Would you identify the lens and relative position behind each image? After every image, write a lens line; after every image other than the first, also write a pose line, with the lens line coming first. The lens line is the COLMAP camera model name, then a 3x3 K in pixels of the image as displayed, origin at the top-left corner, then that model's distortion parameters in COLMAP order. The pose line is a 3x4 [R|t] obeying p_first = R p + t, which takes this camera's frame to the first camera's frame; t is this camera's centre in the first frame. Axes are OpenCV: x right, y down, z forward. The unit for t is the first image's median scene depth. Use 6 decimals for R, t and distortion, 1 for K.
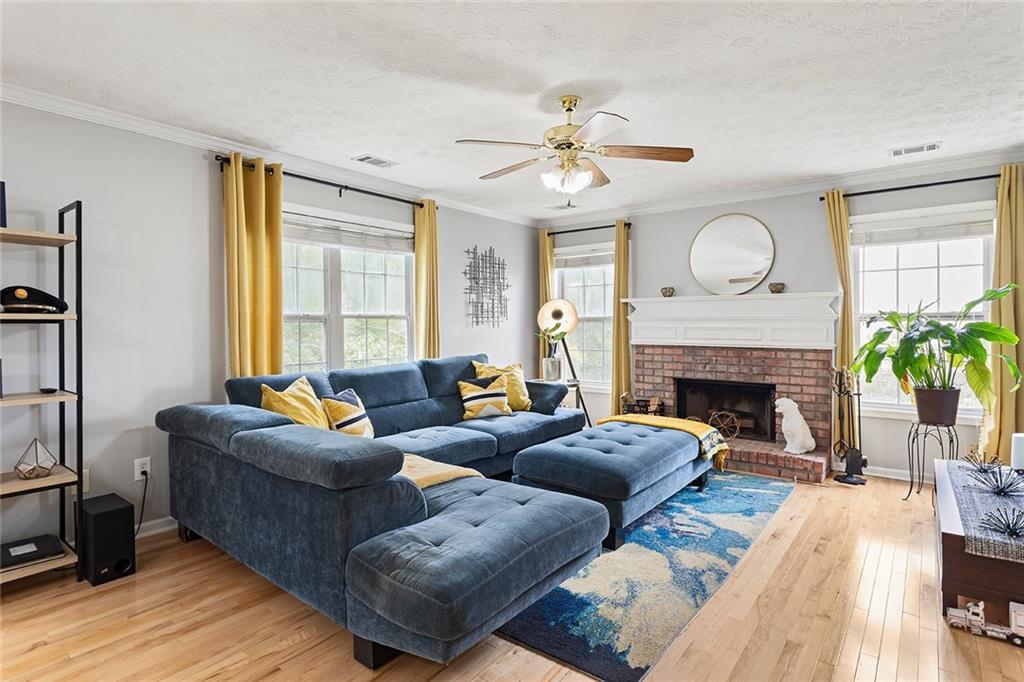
lens RADIAL K [[520.3, 0, 514.3], [0, 520.3, 322.5], [0, 0, 1]] dist [-0.011922, 0.001931]
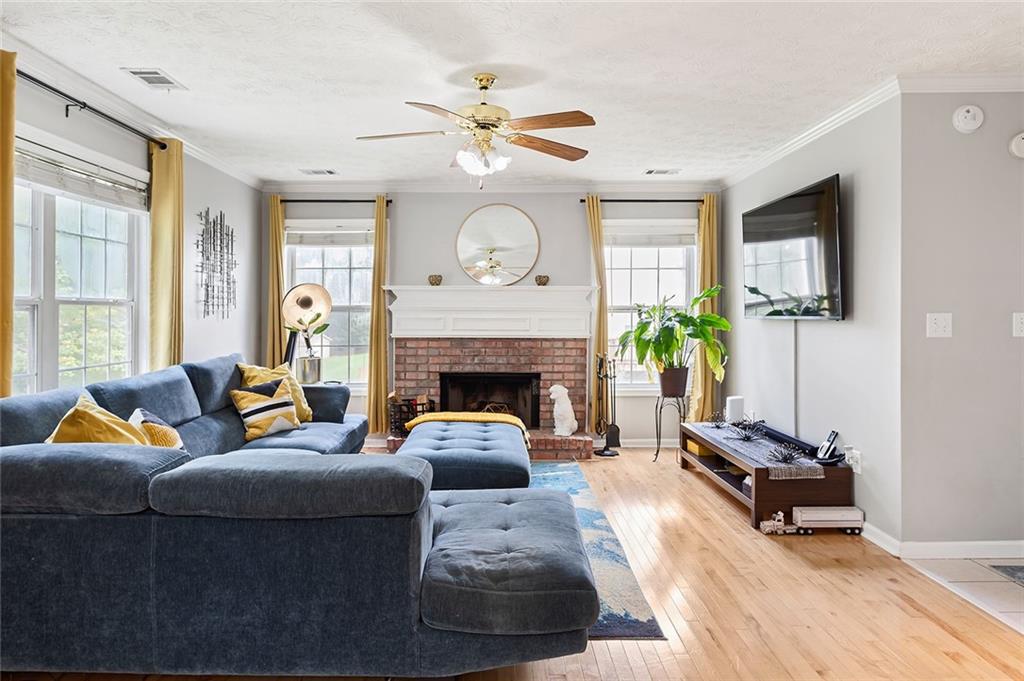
lens RADIAL K [[633.7, 0, 498.1], [0, 633.7, 309.2], [0, 0, 1]] dist [-0.017611, -0.000800]
pose [[0.791114, 0.008497, 0.611610, -0.360392], [-0.005255, 0.999961, -0.007096, 0.000868], [-0.611646, 0.002400, 0.791128, 0.047062]]
